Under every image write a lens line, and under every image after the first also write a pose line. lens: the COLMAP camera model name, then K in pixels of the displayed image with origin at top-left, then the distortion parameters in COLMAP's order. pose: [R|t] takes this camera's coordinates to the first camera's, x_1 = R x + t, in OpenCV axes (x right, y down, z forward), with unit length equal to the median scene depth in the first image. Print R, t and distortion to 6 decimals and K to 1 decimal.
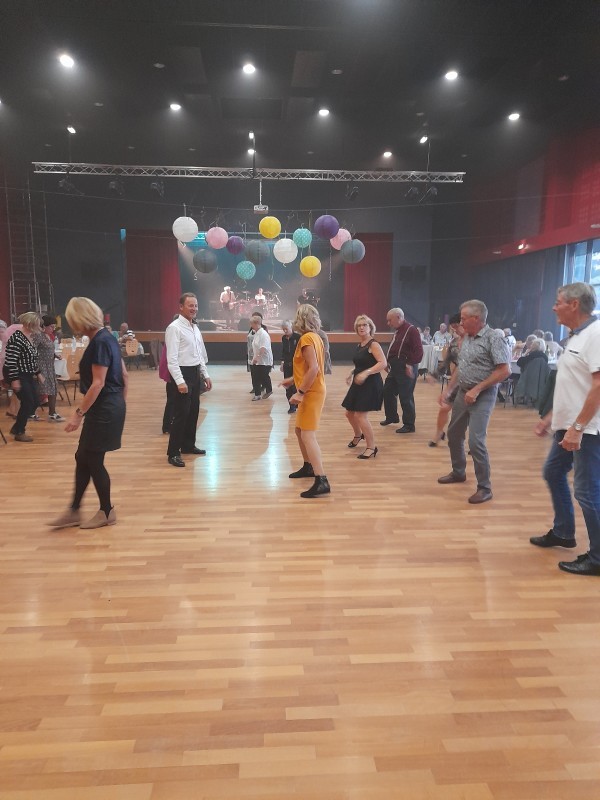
lens RADIAL K [[587.1, 0, 300.3], [0, 587.1, 400.5], [0, 0, 1]] dist [0.043921, -0.019577]
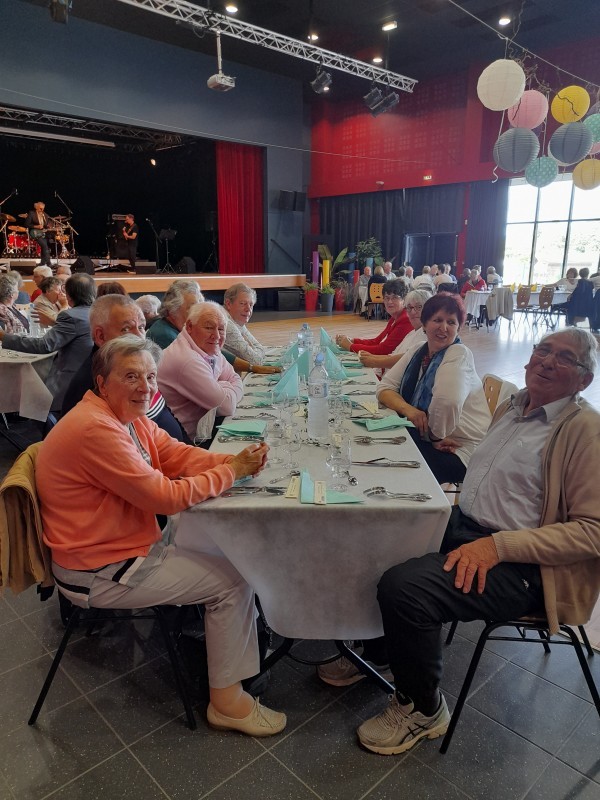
lens RADIAL K [[587.1, 0, 301.6], [0, 587.1, 401.6], [0, 0, 1]] dist [0.043921, -0.019577]
pose [[0.787265, -0.141463, 0.600168, -0.463402], [0.084338, 0.988884, 0.122455, -0.048246], [-0.610819, -0.045787, 0.790445, 0.427123]]
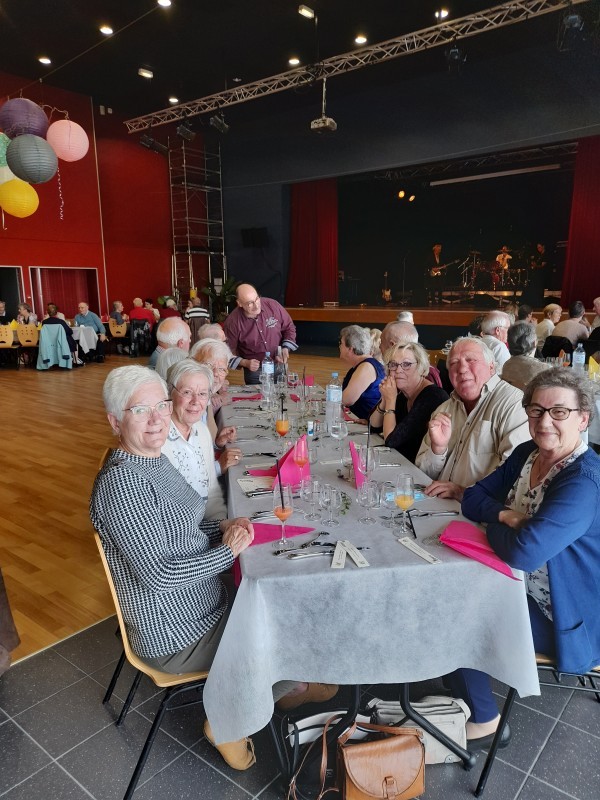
lens RADIAL K [[587.1, 0, 301.2], [0, 587.1, 403.4], [0, 0, 1]] dist [0.043921, -0.019577]
pose [[0.719457, 0.130598, -0.682148, 0.439989], [-0.093010, 0.991432, 0.091714, -0.072001], [0.688281, -0.002538, 0.725439, 0.515136]]
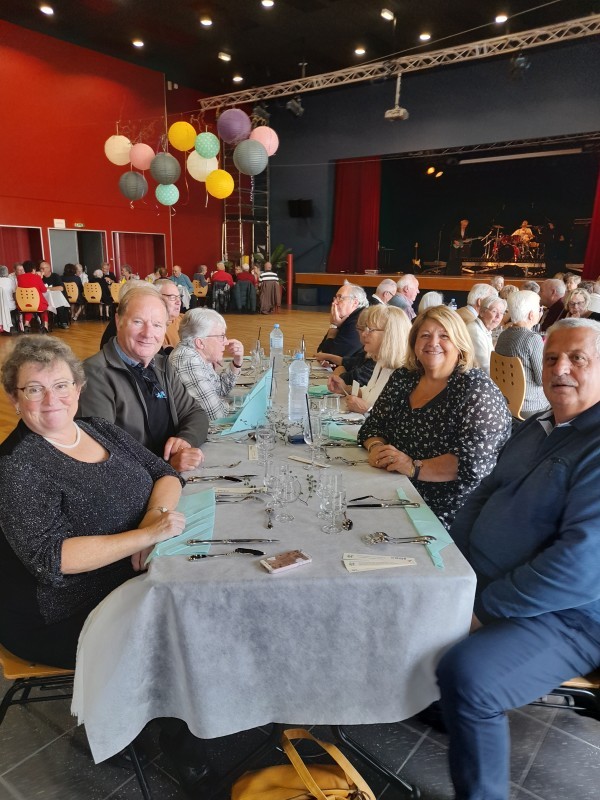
lens RADIAL K [[587.1, 0, 301.0], [0, 587.1, 413.8], [0, 0, 1]] dist [0.043921, -0.019577]
pose [[0.741173, 0.187001, -0.644743, 0.444507], [-0.112310, 0.981424, 0.155544, -0.044248], [0.661853, -0.042874, 0.748407, 0.323790]]
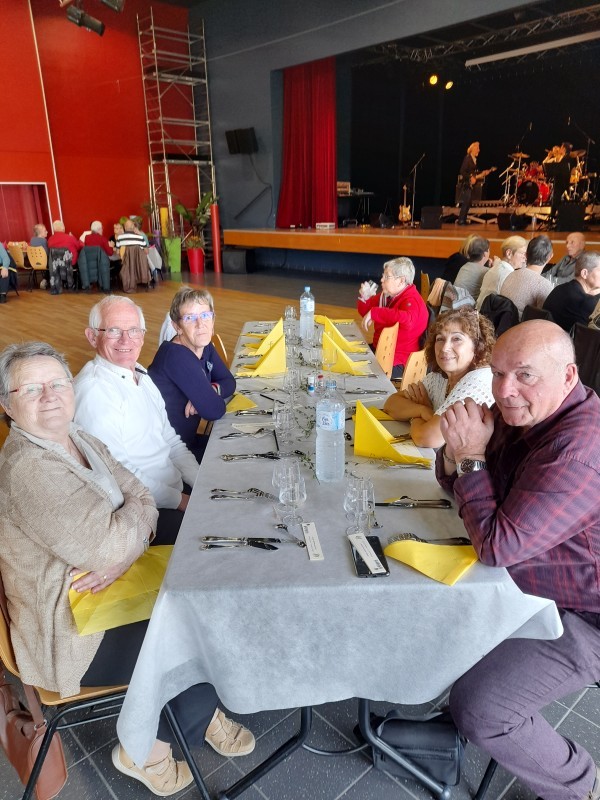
lens RADIAL K [[587.1, 0, 296.7], [0, 587.1, 396.4], [0, 0, 1]] dist [0.043921, -0.019577]
pose [[0.609764, 0.241900, -0.754766, 0.418137], [-0.099377, 0.968106, 0.229990, -0.110837], [0.786328, -0.065233, 0.614356, 0.749357]]
